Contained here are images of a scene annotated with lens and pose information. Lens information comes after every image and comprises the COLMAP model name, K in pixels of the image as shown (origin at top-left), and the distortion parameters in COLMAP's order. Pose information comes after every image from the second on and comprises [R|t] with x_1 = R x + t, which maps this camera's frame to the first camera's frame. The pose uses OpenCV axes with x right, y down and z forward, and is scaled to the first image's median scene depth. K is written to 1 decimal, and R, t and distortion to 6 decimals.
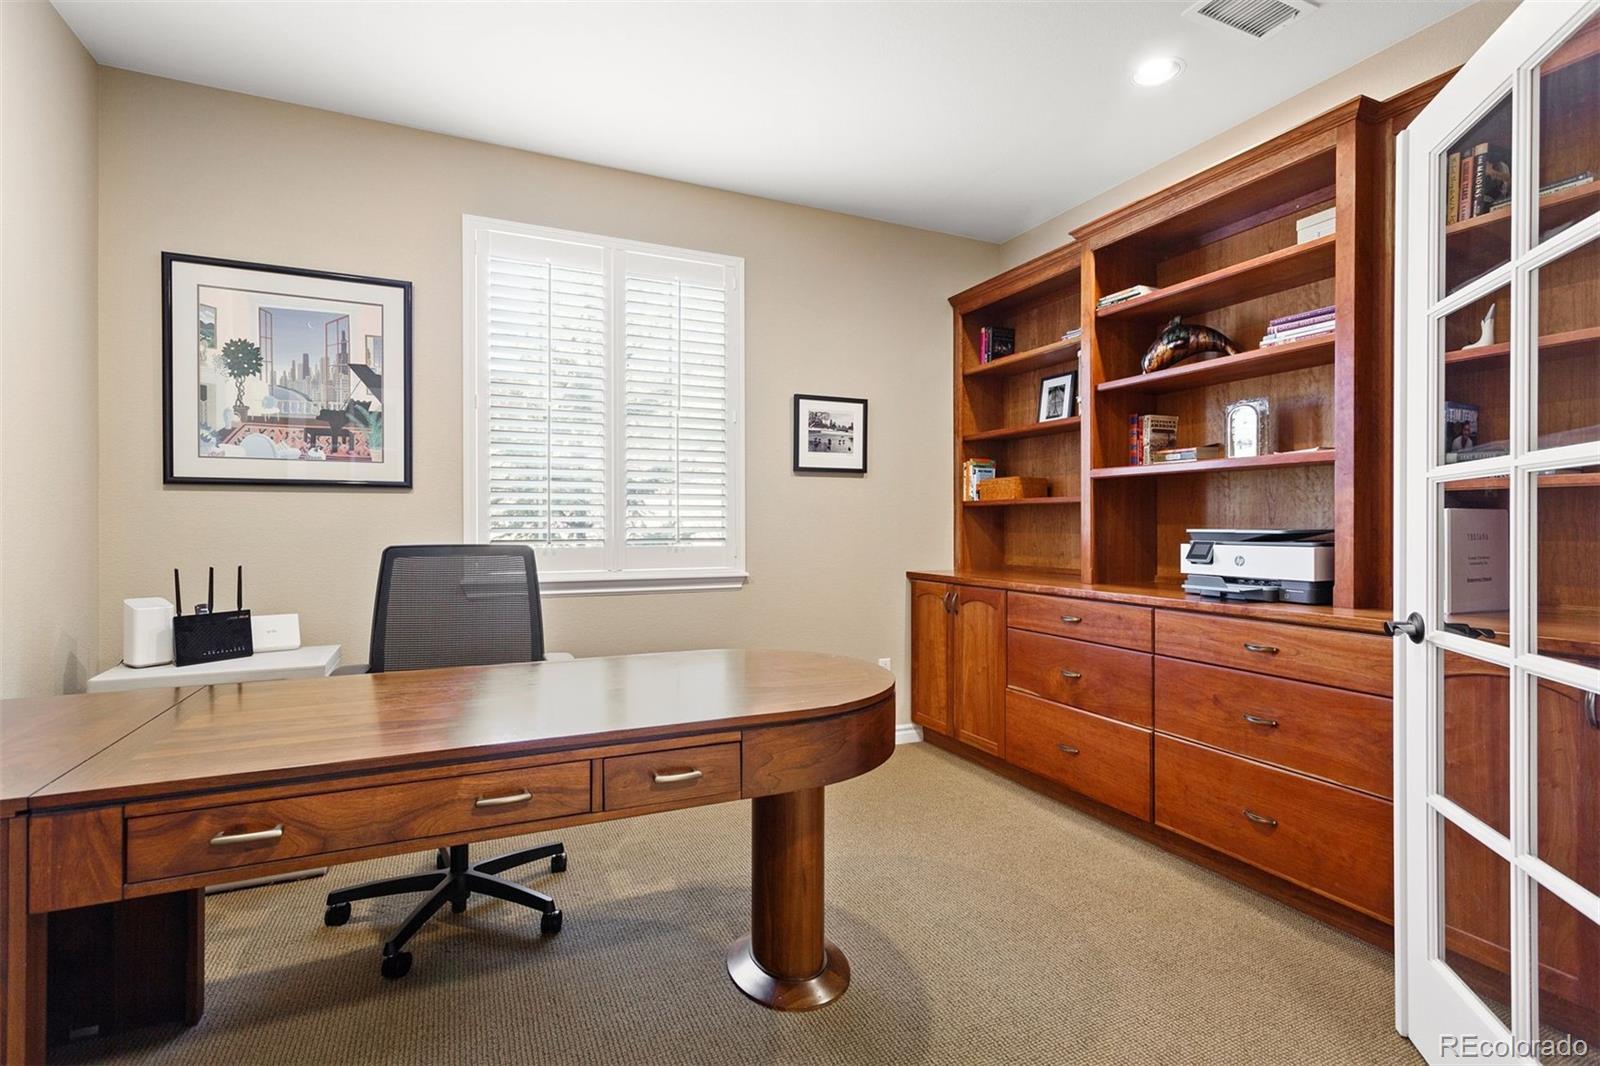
lens RADIAL K [[765.0, 0, 804.3], [0, 765.0, 525.7], [0, 0, 1]] dist [0.001687, 0.001106]
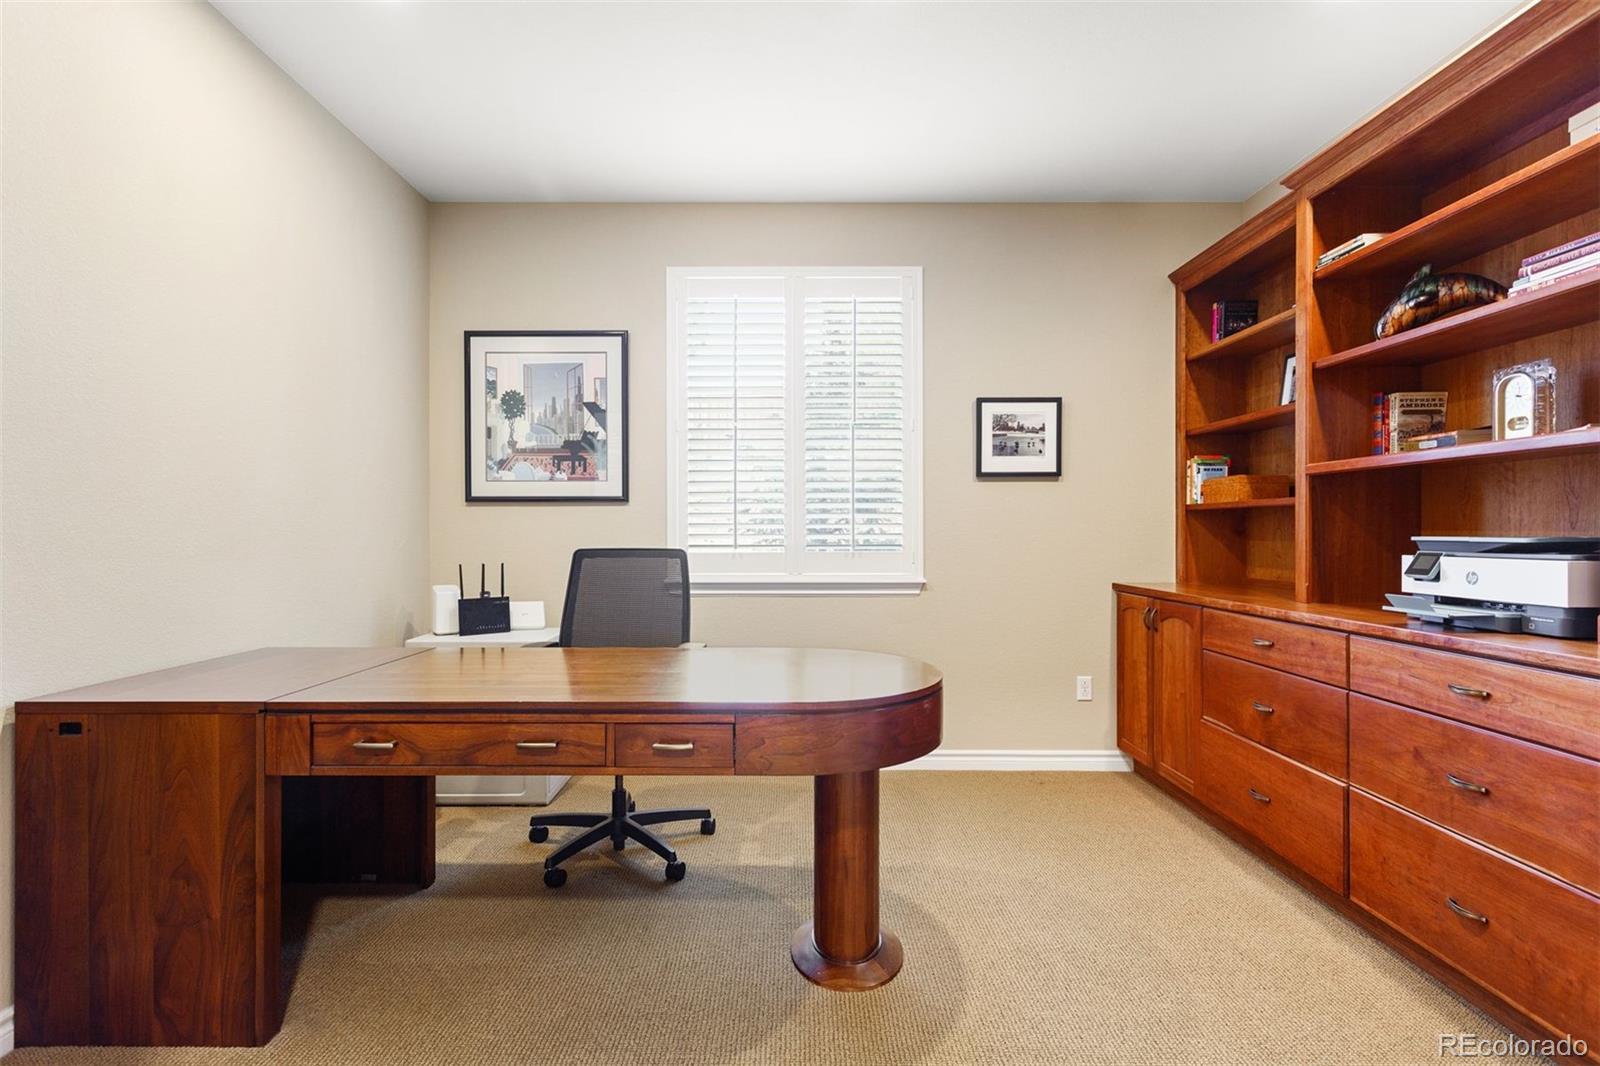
lens RADIAL K [[772.7, 0, 779.0], [0, 772.7, 535.3], [0, 0, 1]] dist [0.000941, 0.000364]
pose [[0.904189, 0.001126, -0.427132, 0.231372], [0.000149, 0.999996, 0.002952, 0.000655], [0.427133, -0.002733, 0.904185, 0.000165]]
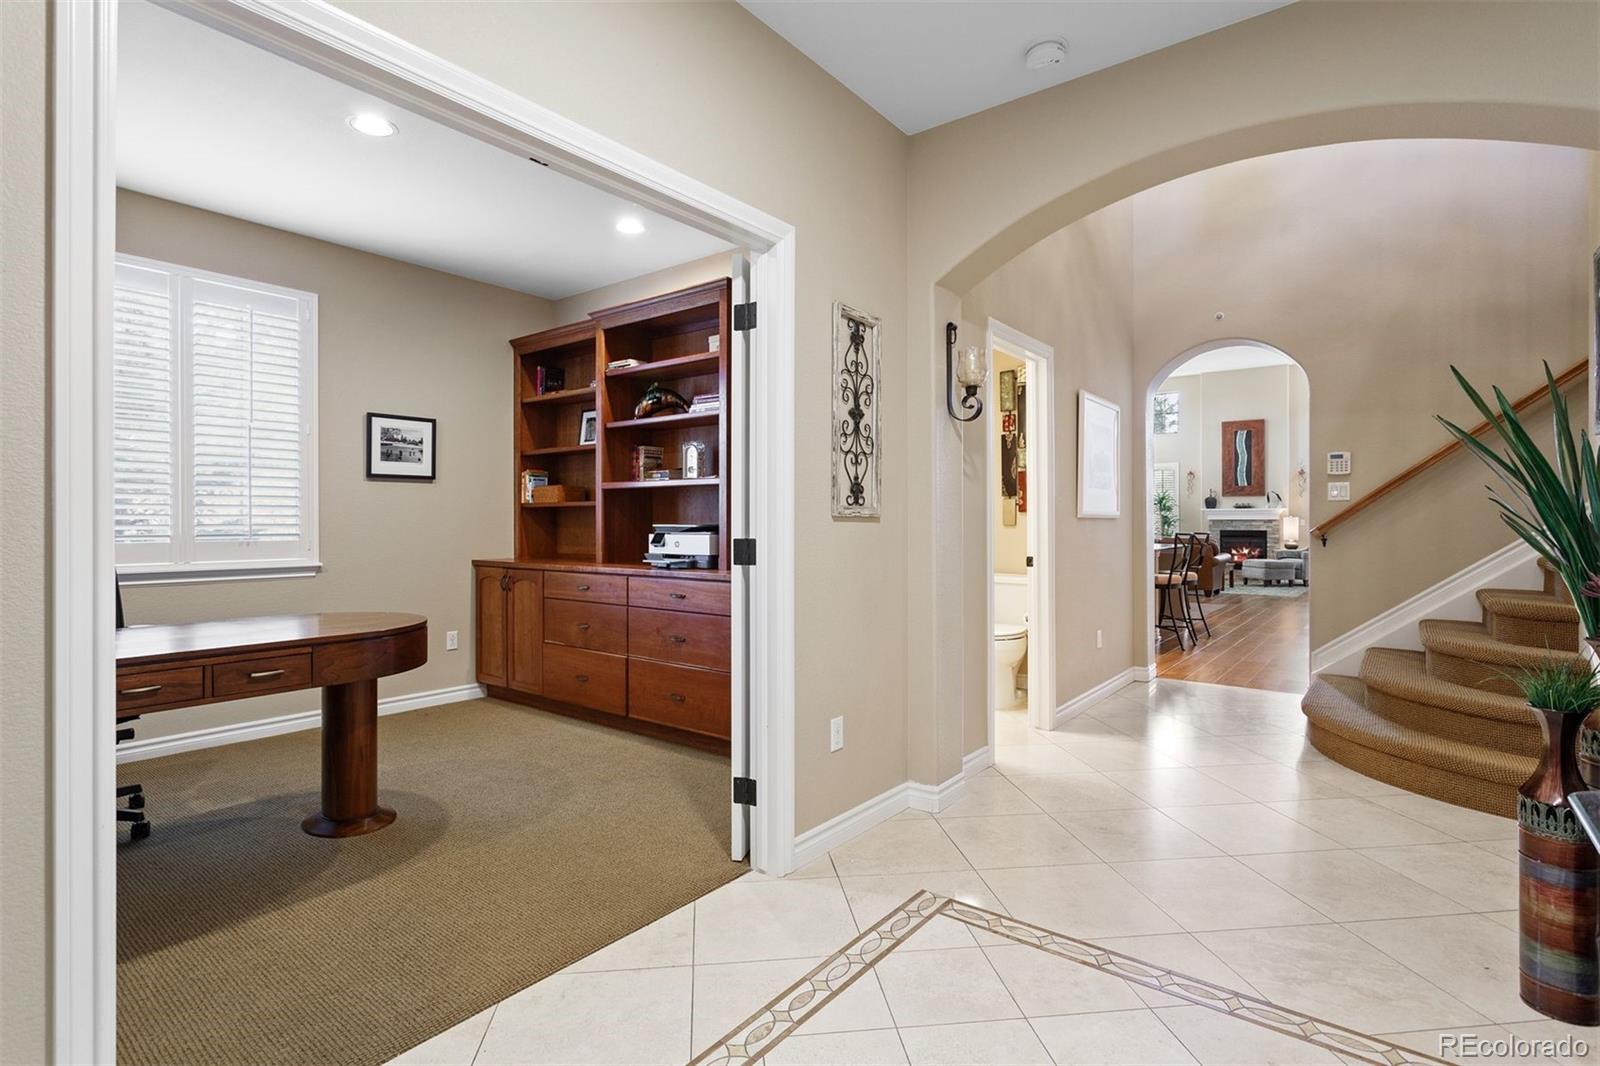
lens RADIAL K [[780.0, 0, 791.3], [0, 780.0, 520.2], [0, 0, 1]] dist [0.001213, 0.001243]
pose [[0.894975, -0.000153, 0.446117, 0.046199], [0.001845, 0.999993, -0.003357, 0.001356], [-0.446113, 0.003827, 0.894968, -0.486021]]
